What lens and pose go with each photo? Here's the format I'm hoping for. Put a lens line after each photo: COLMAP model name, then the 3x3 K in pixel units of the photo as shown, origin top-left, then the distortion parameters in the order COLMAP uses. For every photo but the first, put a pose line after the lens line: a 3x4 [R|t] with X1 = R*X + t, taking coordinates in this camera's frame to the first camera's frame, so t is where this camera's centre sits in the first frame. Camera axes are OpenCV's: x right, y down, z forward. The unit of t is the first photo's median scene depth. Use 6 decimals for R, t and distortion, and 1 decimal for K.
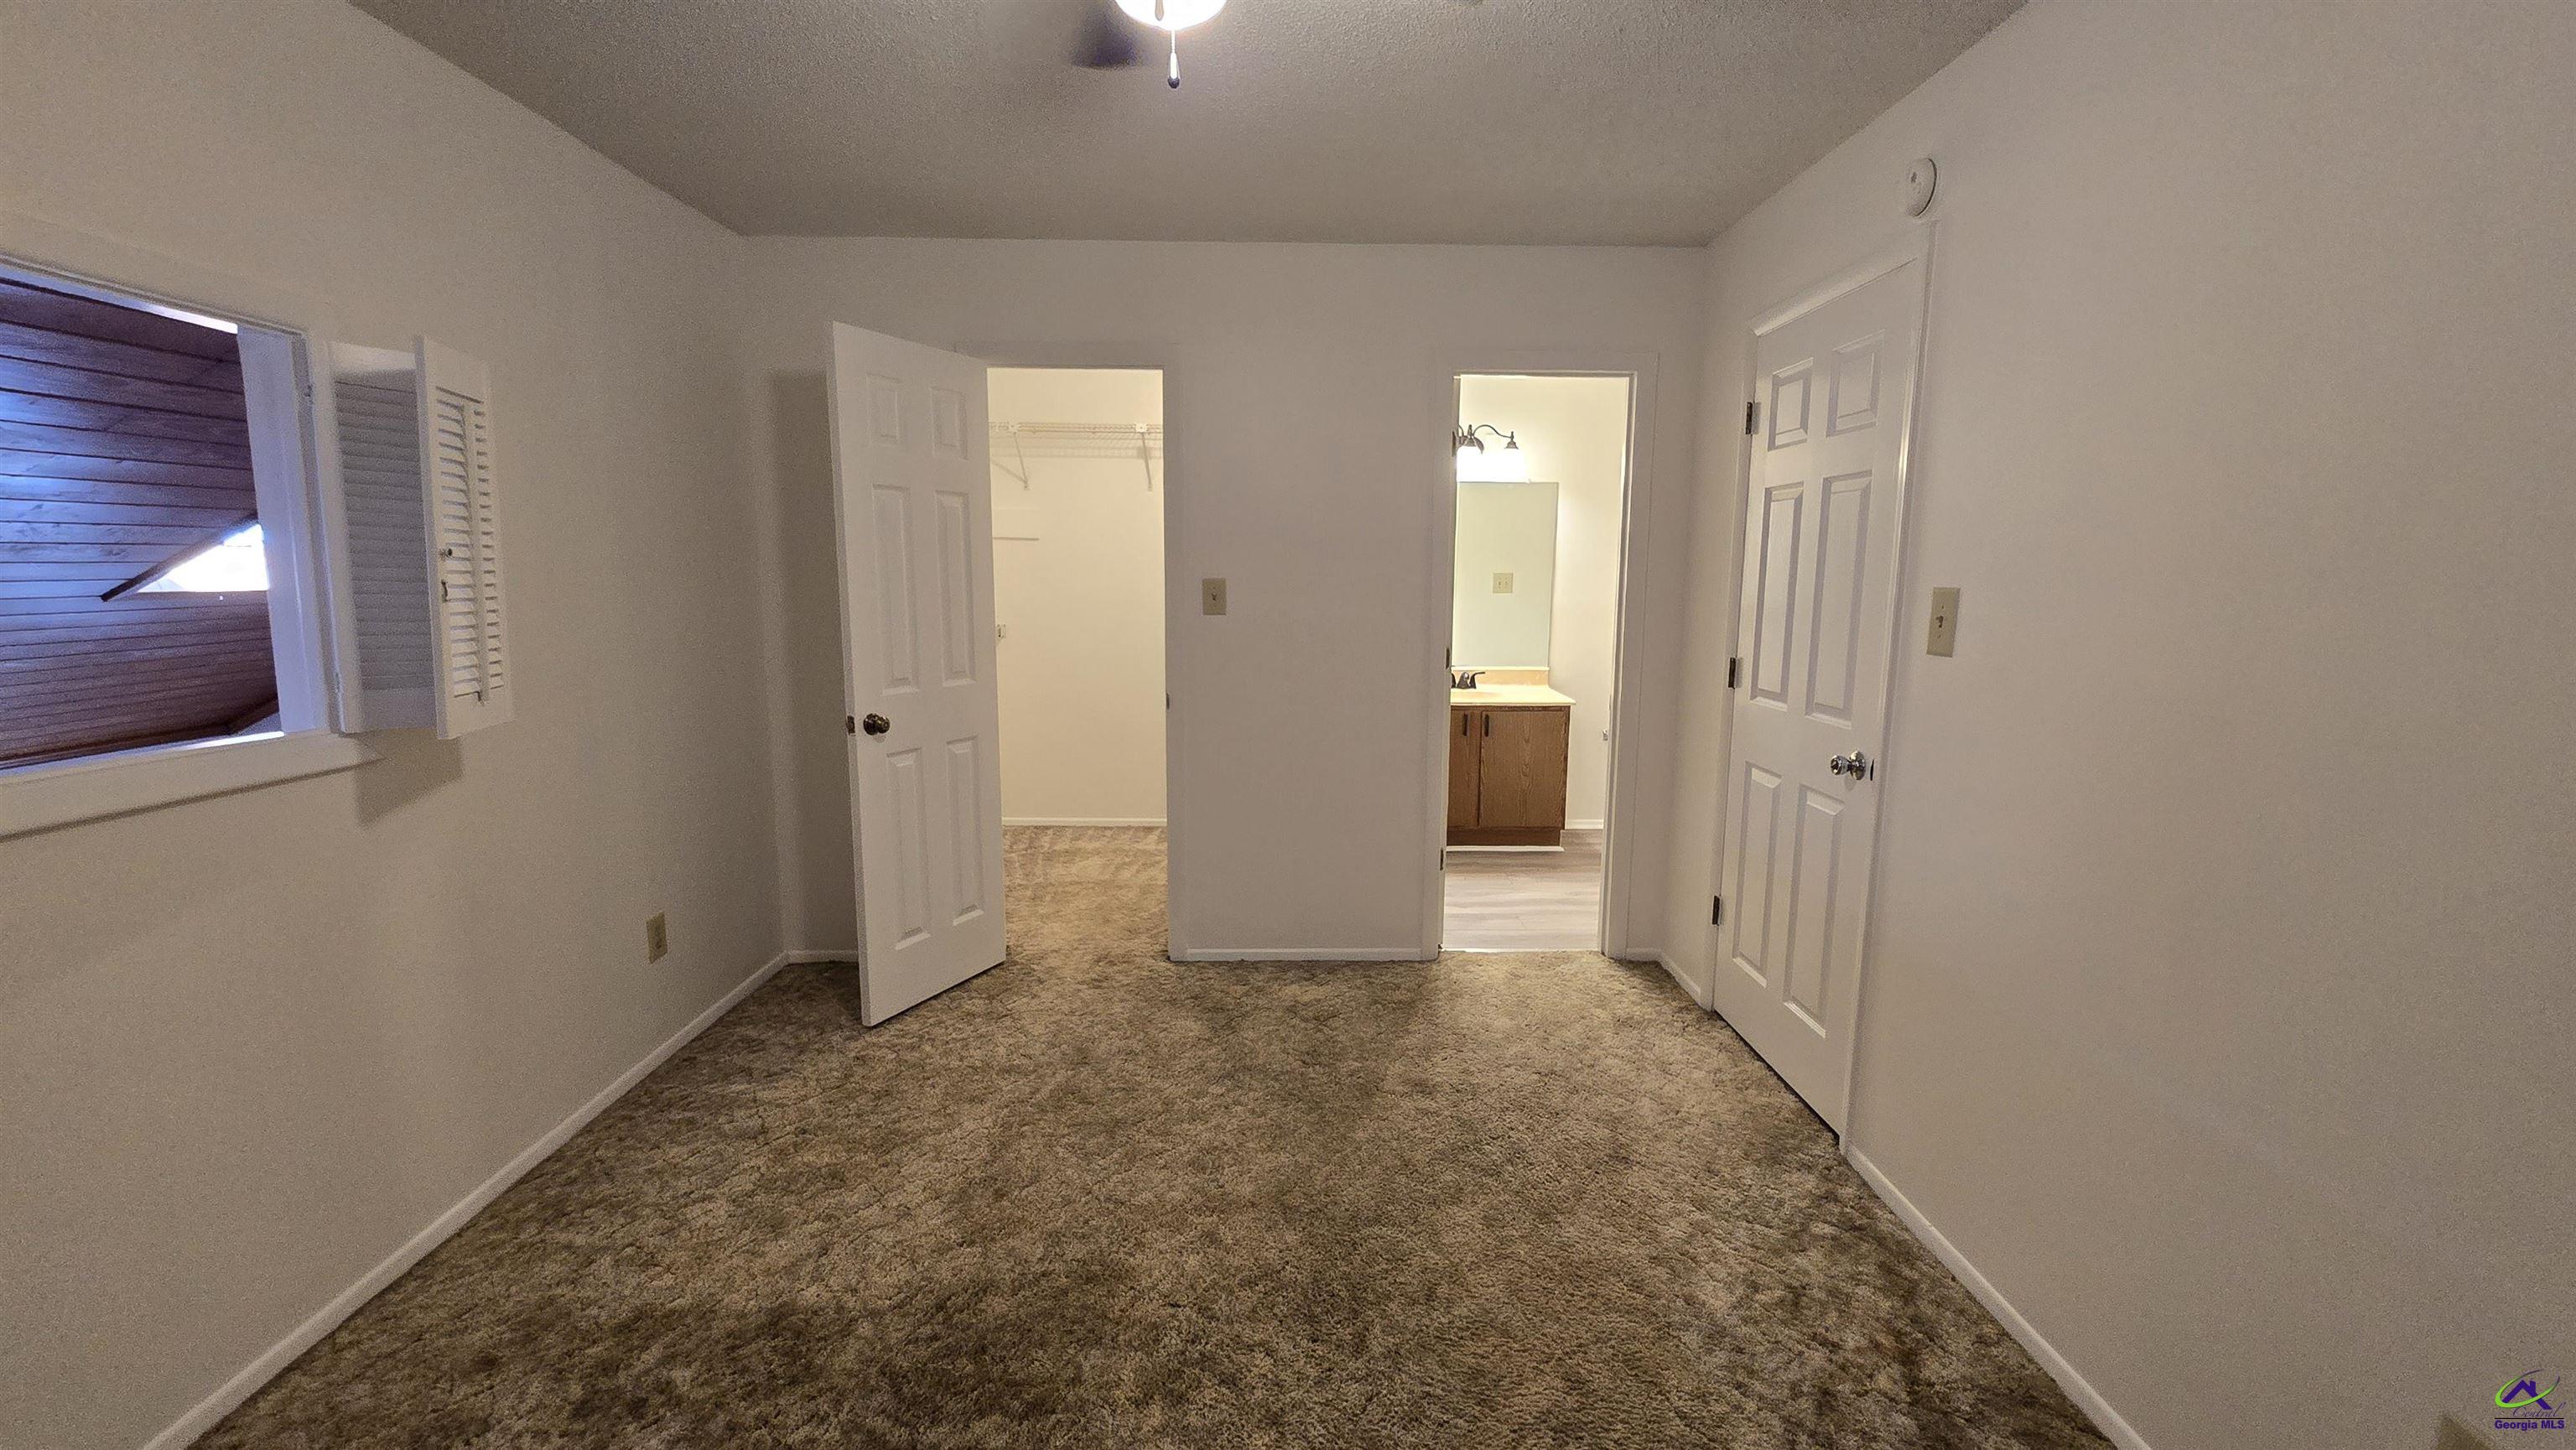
lens RADIAL K [[1060.6, 0, 1308.4], [0, 1060.6, 715.6], [0, 0, 1]] dist [0.000294, -0.000452]
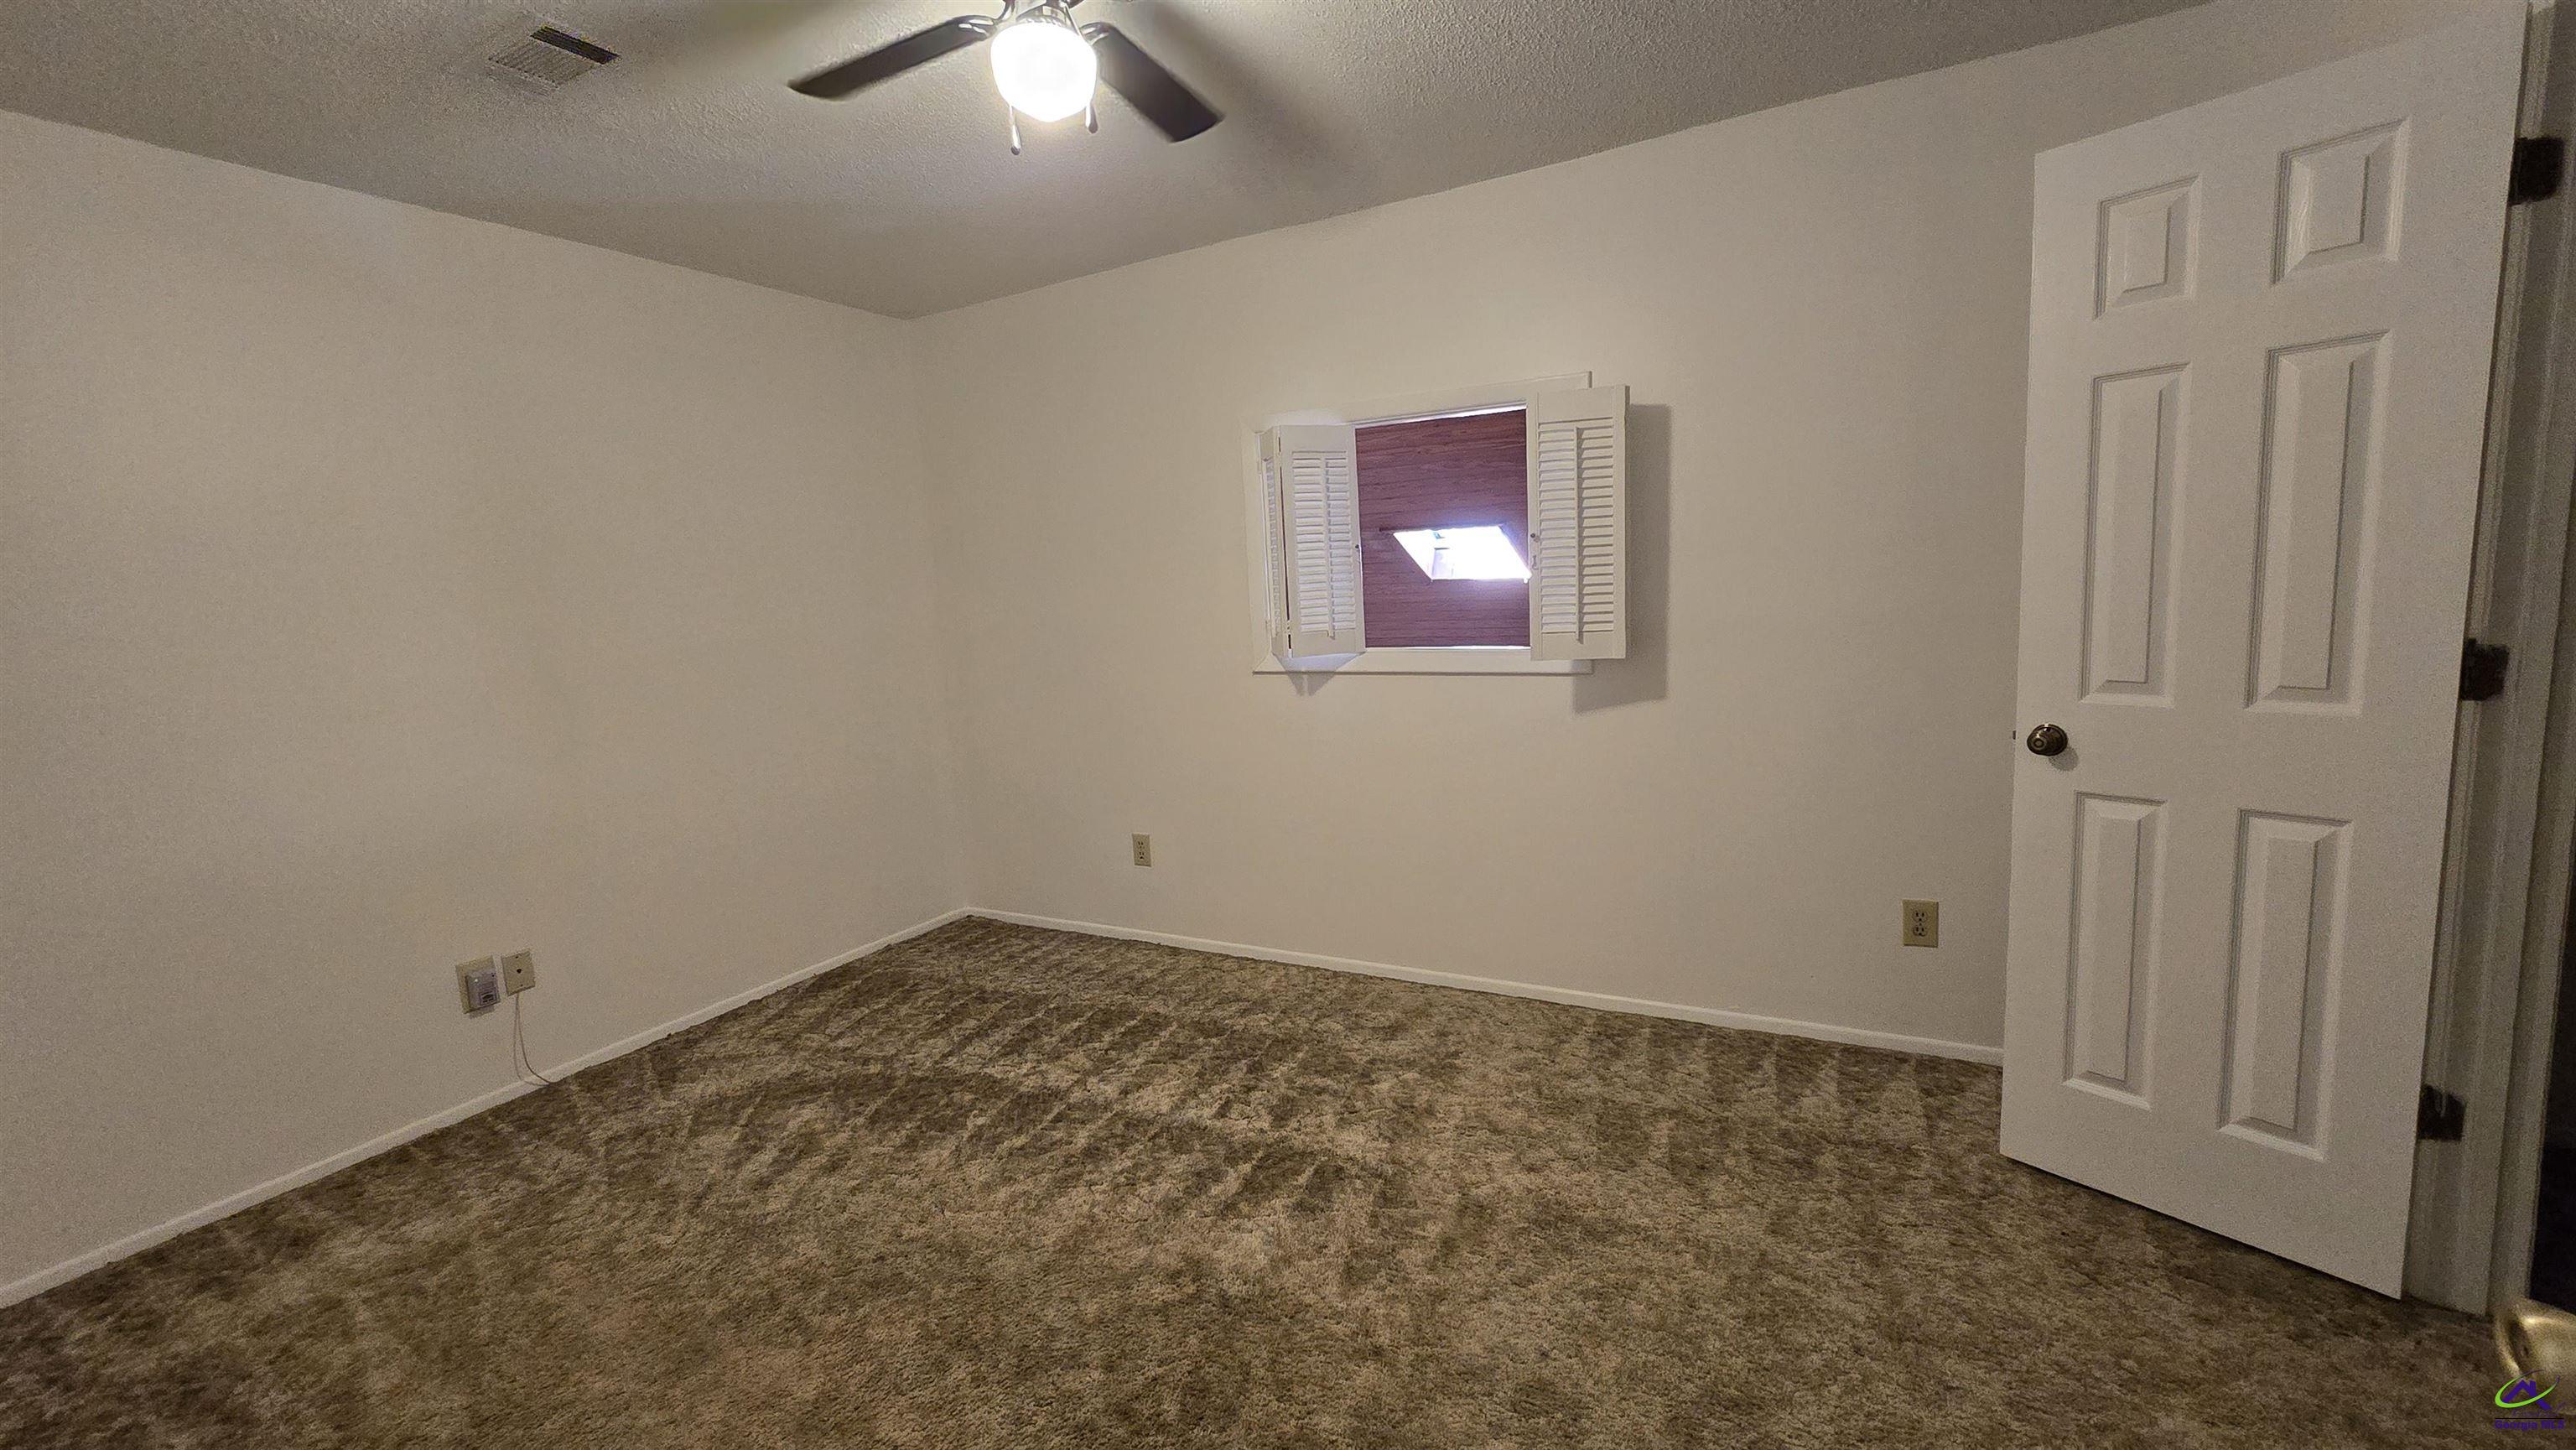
lens RADIAL K [[1060.6, 0, 1308.4], [0, 1060.6, 715.6], [0, 0, 1]] dist [0.000294, -0.000452]
pose [[-0.492897, 0.134978, -0.859554, 0.439456], [-0.070584, 0.978435, 0.194121, -0.114868], [0.867220, 0.156353, -0.472740, 0.992049]]
